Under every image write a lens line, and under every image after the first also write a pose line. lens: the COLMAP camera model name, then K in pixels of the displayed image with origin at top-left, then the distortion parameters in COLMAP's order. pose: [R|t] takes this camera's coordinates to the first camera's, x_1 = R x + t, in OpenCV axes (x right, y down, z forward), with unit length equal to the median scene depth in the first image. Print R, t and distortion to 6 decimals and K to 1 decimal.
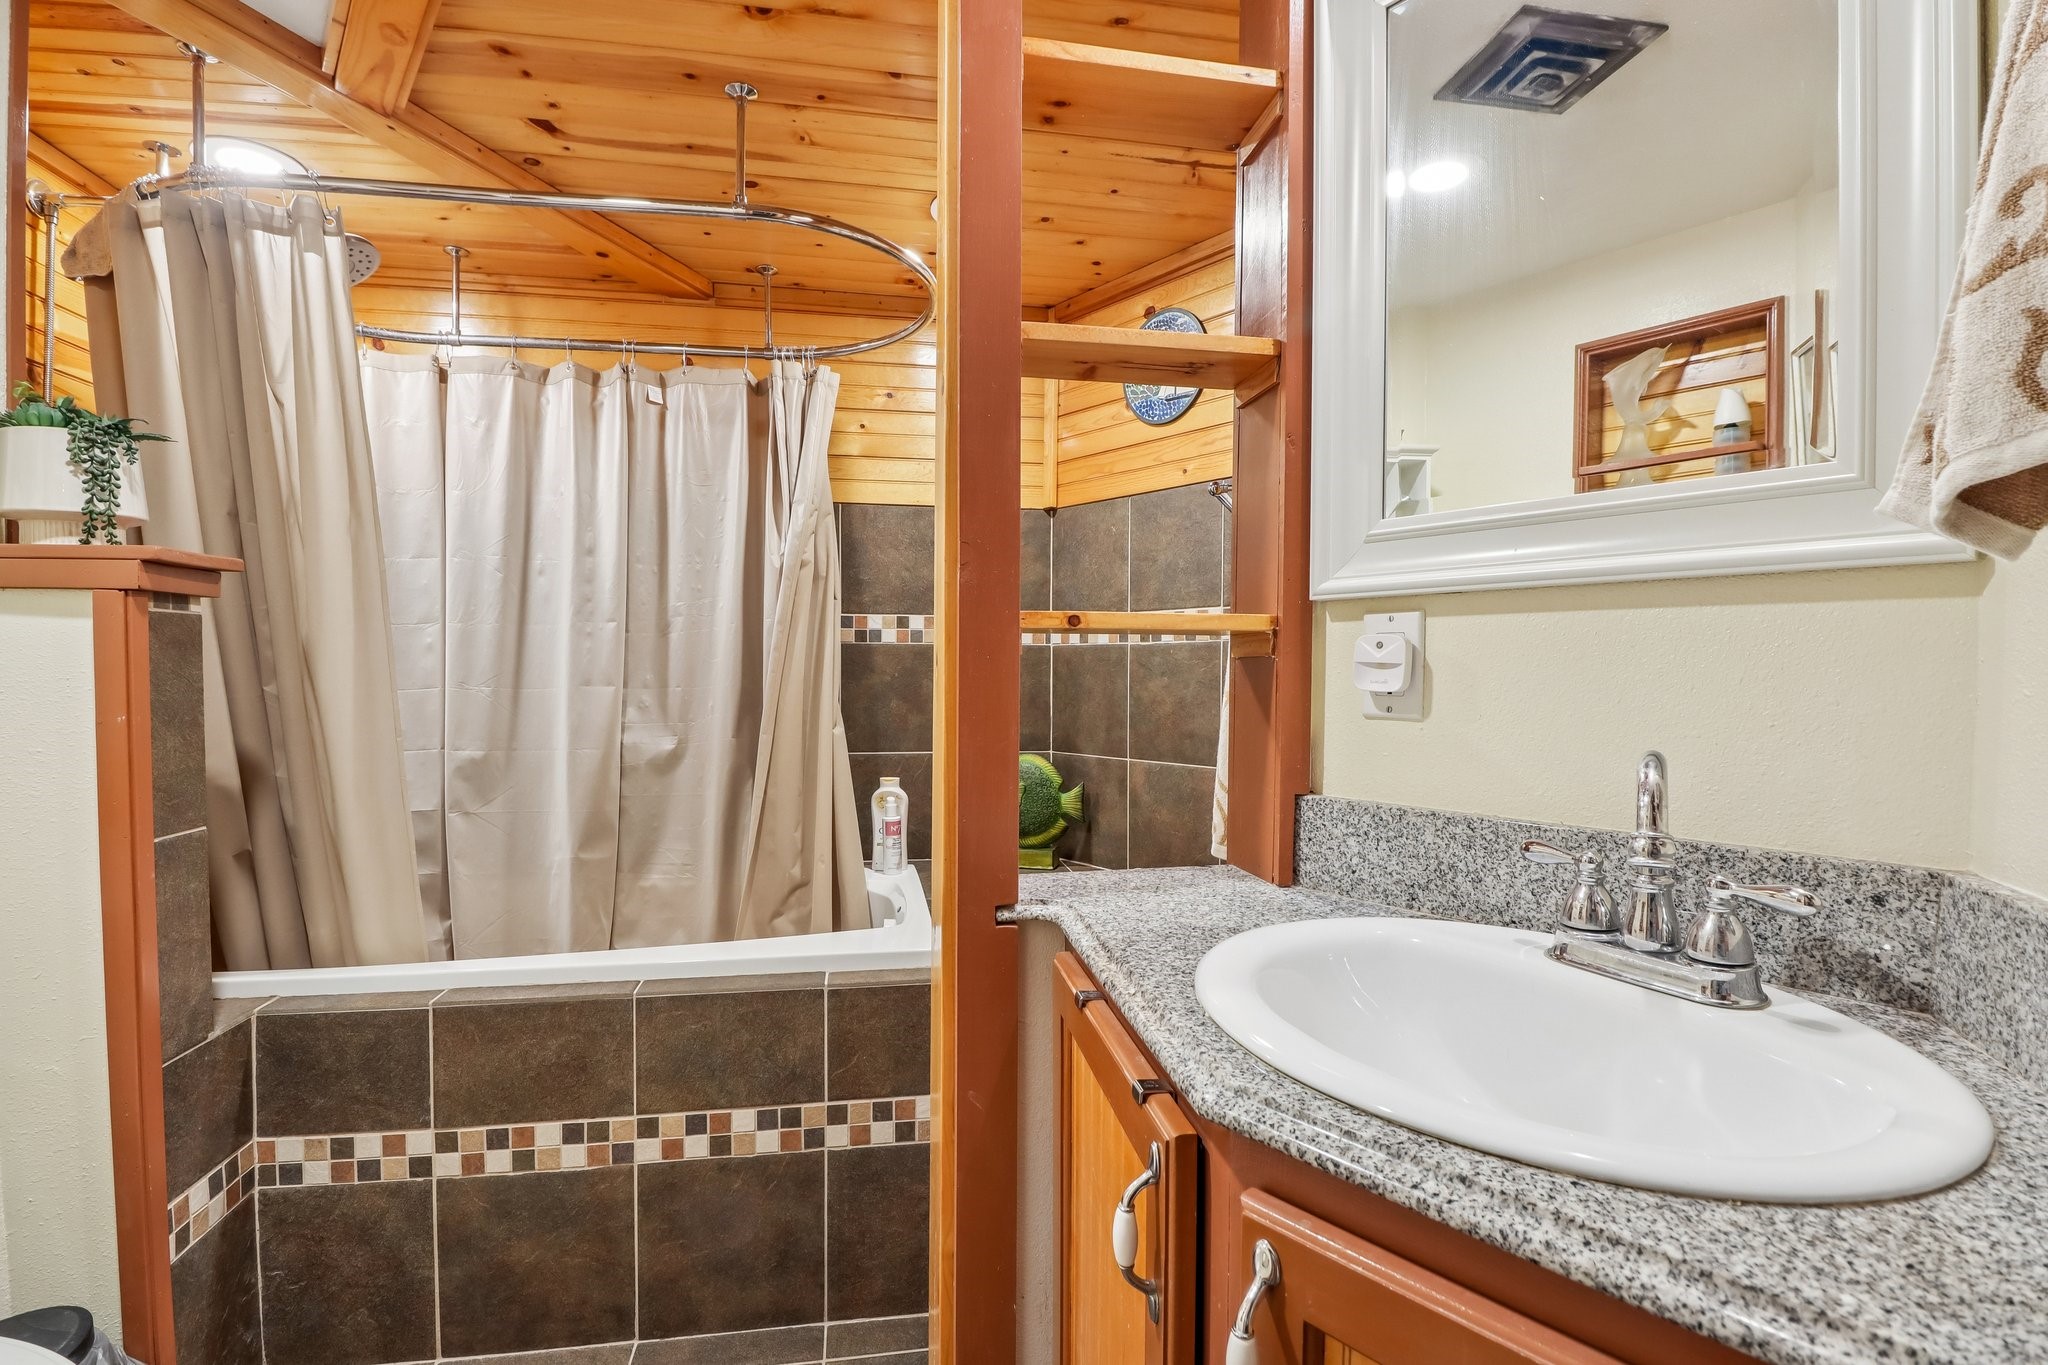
lens RADIAL K [[995.1, 0, 1024.0], [0, 995.1, 682.5], [0, 0, 1]] dist [-0.000127, -0.000001]
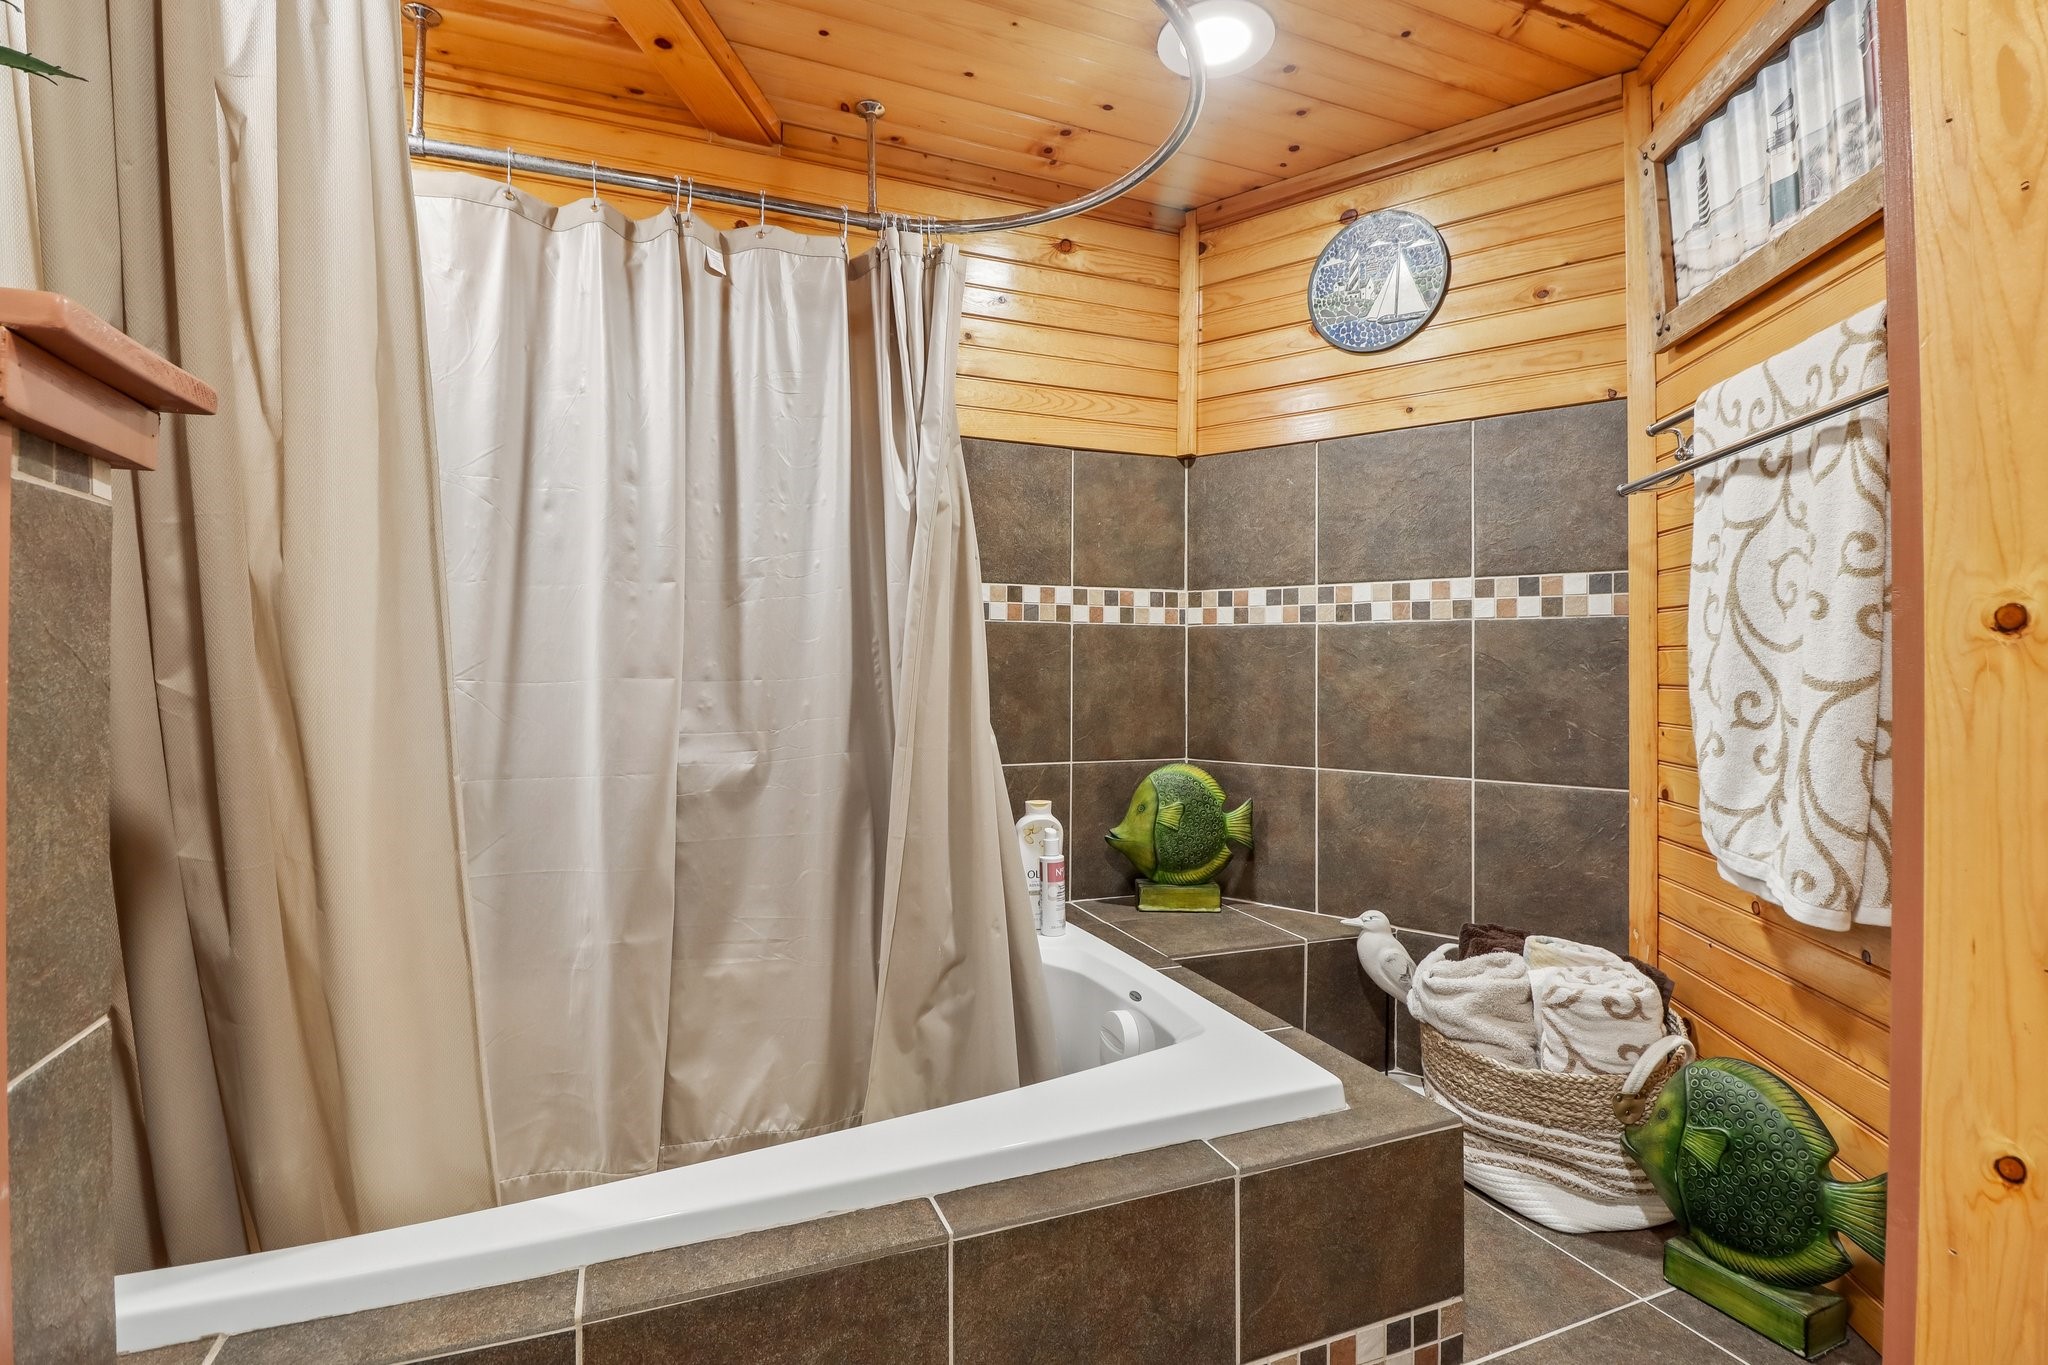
lens RADIAL K [[976.1, 0, 1023.4], [0, 976.1, 641.9], [0, 0, 1]] dist [-0.009842, -0.000761]
pose [[0.977204, 0.005754, 0.212222, -0.308090], [0.001365, 0.999442, -0.033382, 0.001615], [-0.212296, 0.032911, 0.976651, 0.298950]]
